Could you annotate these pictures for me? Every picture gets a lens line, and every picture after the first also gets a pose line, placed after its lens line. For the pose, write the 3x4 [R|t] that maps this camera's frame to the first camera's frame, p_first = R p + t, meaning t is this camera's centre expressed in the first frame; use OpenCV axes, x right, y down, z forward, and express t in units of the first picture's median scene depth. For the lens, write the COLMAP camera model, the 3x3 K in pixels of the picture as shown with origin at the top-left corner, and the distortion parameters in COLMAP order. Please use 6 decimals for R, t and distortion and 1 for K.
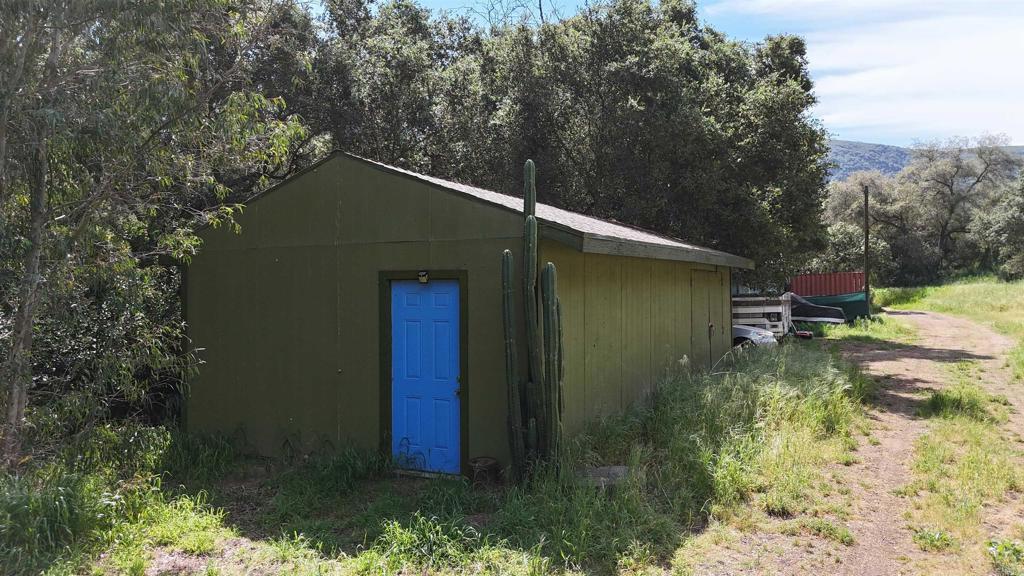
lens RADIAL K [[746.0, 0, 512.5], [0, 746.0, 286.0], [0, 0, 1]] dist [0.093487, -0.104819]
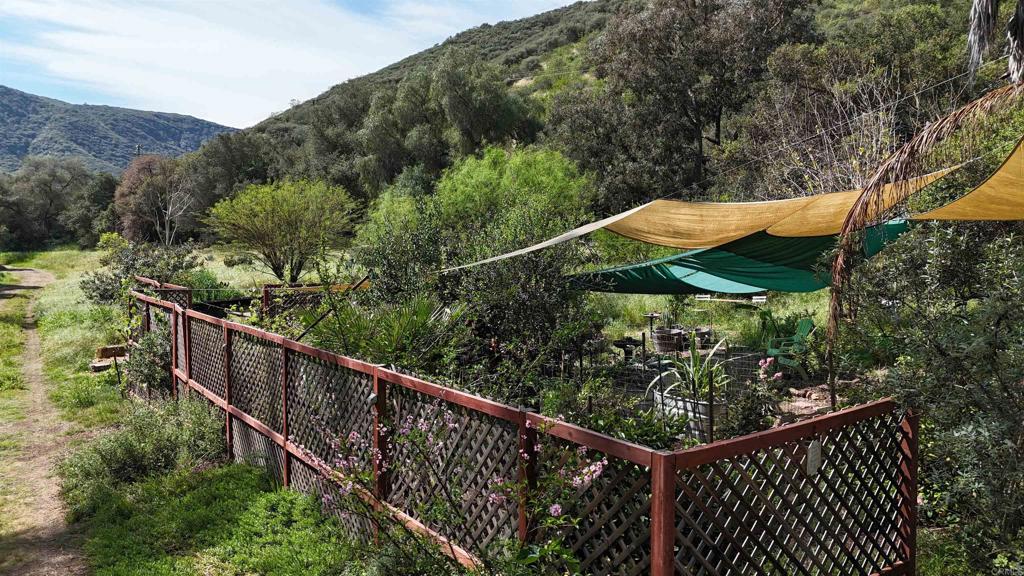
lens RADIAL K [[746.0, 0, 512.5], [0, 746.0, 286.0], [0, 0, 1]] dist [0.093487, -0.104819]
pose [[0.509357, -0.044937, 0.859381, -0.299815], [-0.012530, 0.998143, 0.059619, -0.033800], [-0.860464, -0.041135, 0.507848, -0.633596]]
